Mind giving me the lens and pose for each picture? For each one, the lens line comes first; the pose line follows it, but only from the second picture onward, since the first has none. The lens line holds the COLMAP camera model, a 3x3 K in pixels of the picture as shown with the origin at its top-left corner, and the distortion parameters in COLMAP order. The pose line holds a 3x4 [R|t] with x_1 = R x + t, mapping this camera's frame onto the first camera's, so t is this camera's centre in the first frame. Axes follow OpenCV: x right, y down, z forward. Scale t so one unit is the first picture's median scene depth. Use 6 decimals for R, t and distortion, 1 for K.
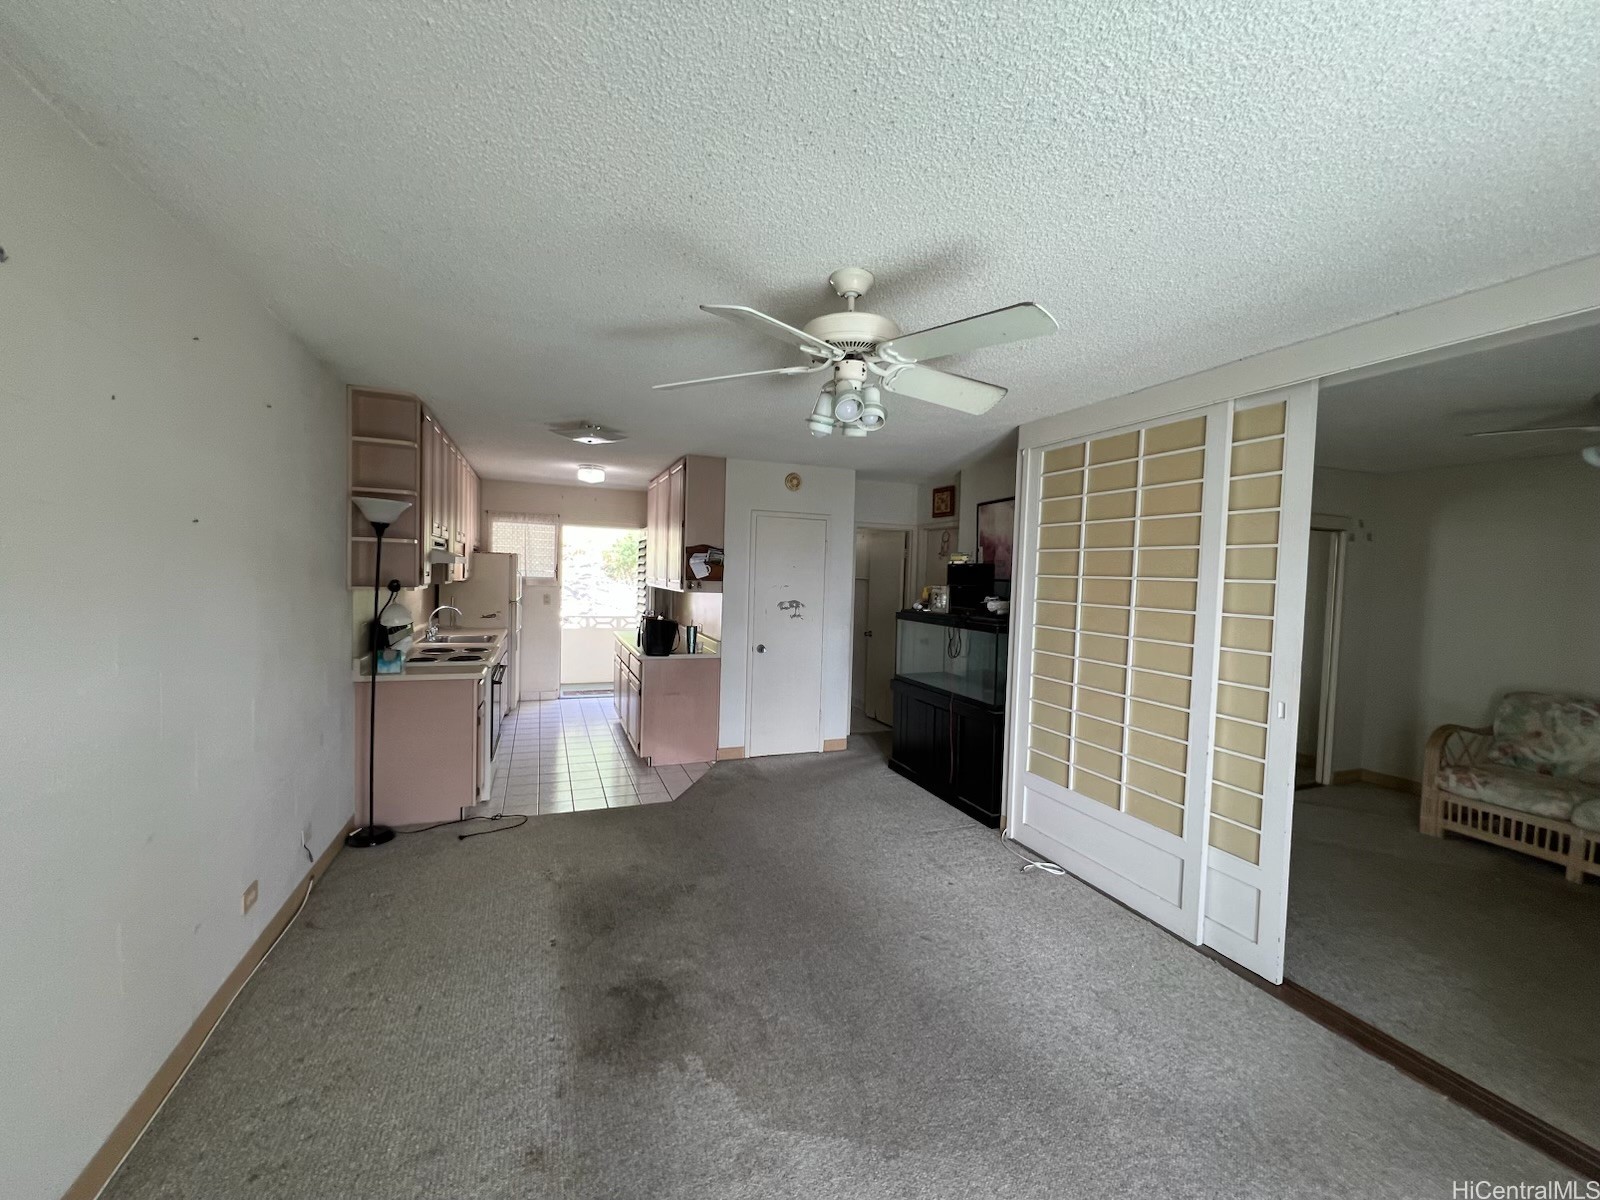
lens RADIAL K [[637.8, 0, 801.4], [0, 637.8, 598.7], [0, 0, 1]] dist [-0.002426, -0.000158]
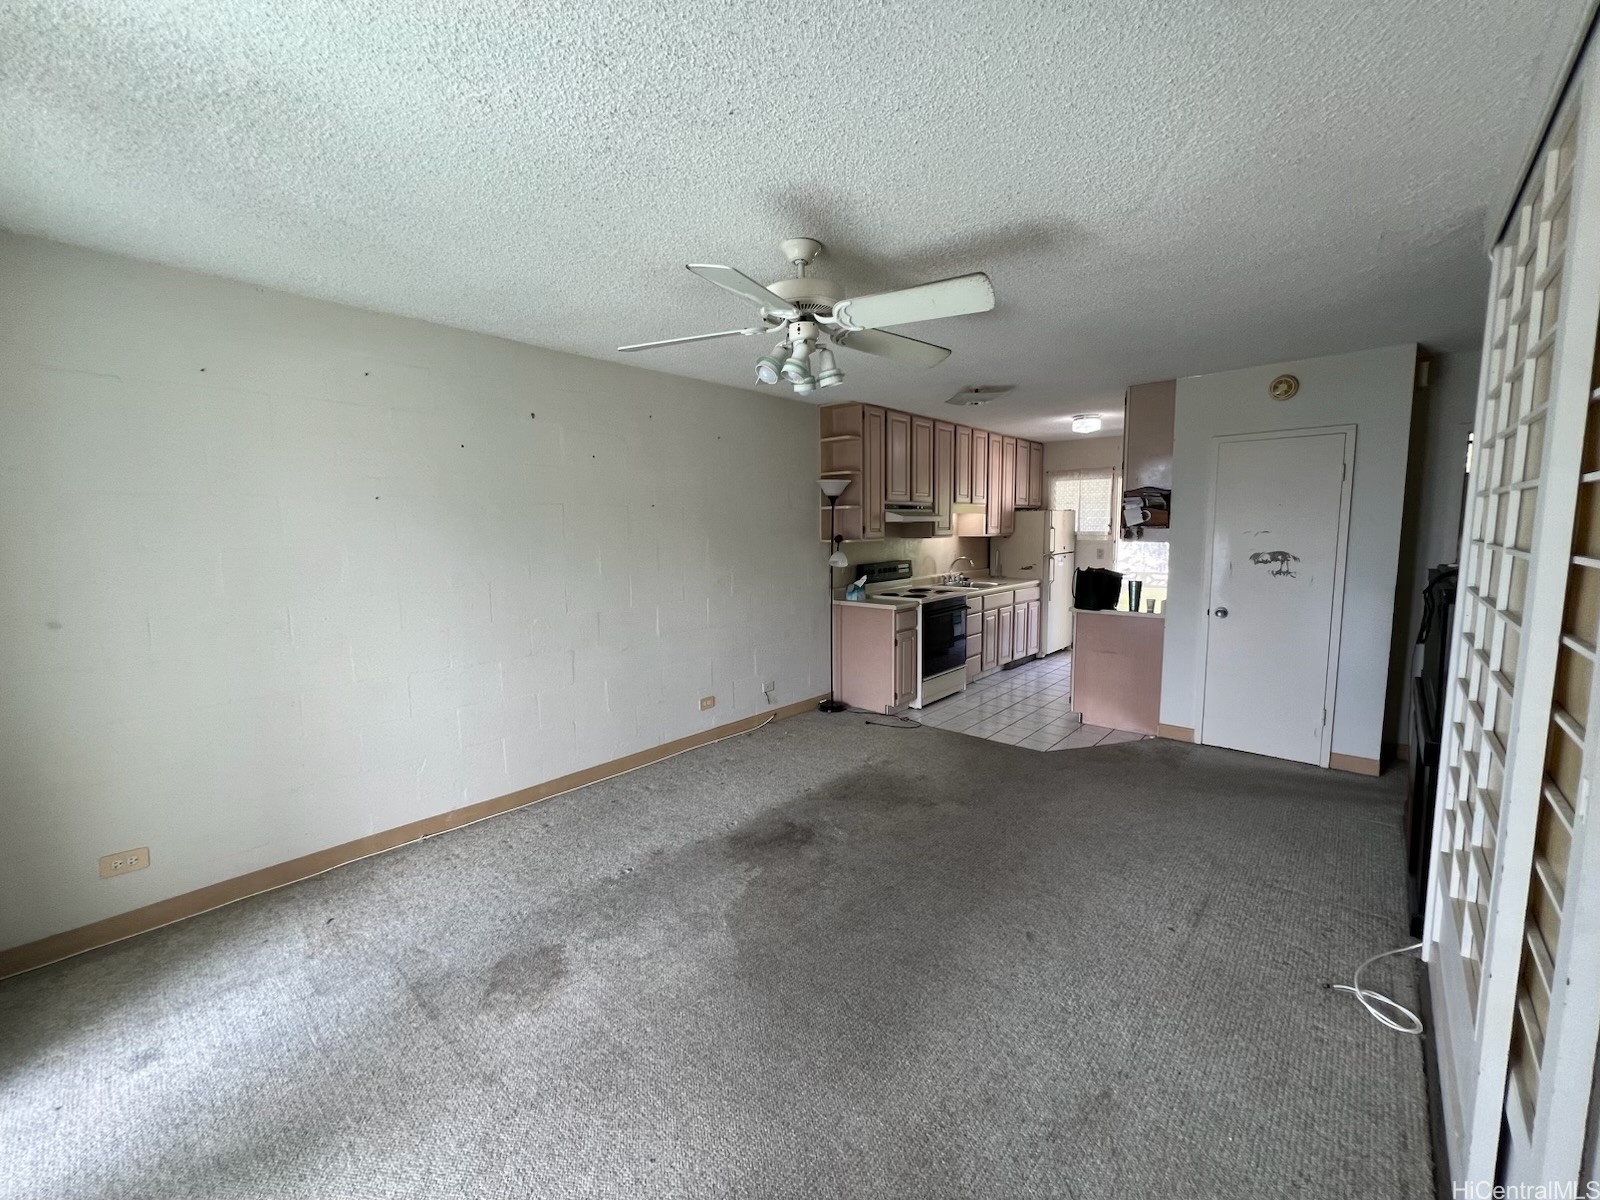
lens RADIAL K [[637.8, 0, 801.4], [0, 637.8, 598.7], [0, 0, 1]] dist [-0.002426, -0.000158]
pose [[0.443825, 0.062942, -0.893900, 0.618302], [-0.008085, 0.997771, 0.066241, 0.019733], [0.896077, -0.022172, 0.443345, 0.274049]]
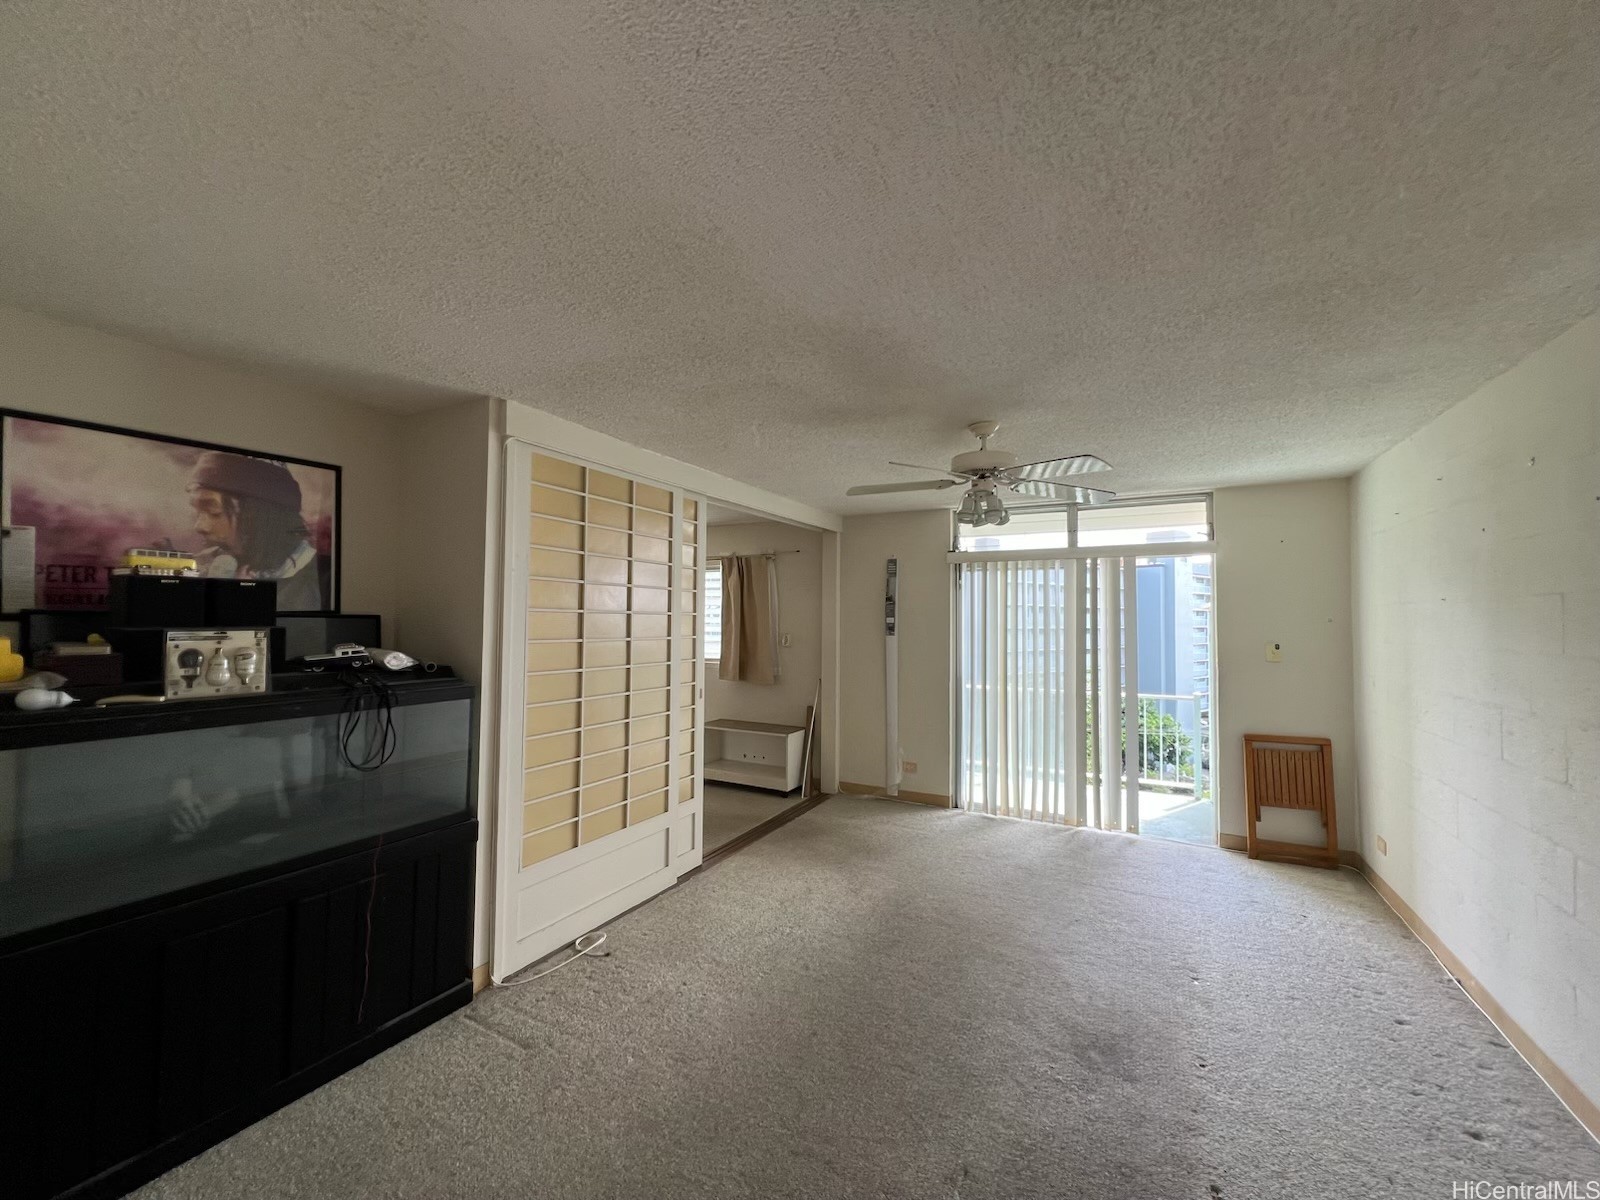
lens RADIAL K [[637.8, 0, 801.4], [0, 637.8, 598.7], [0, 0, 1]] dist [-0.002426, -0.000158]
pose [[-0.645794, -0.010435, 0.763441, -0.449734], [-0.000516, 0.999912, 0.013231, -0.060862], [-0.763512, 0.008151, -0.645742, 1.291313]]
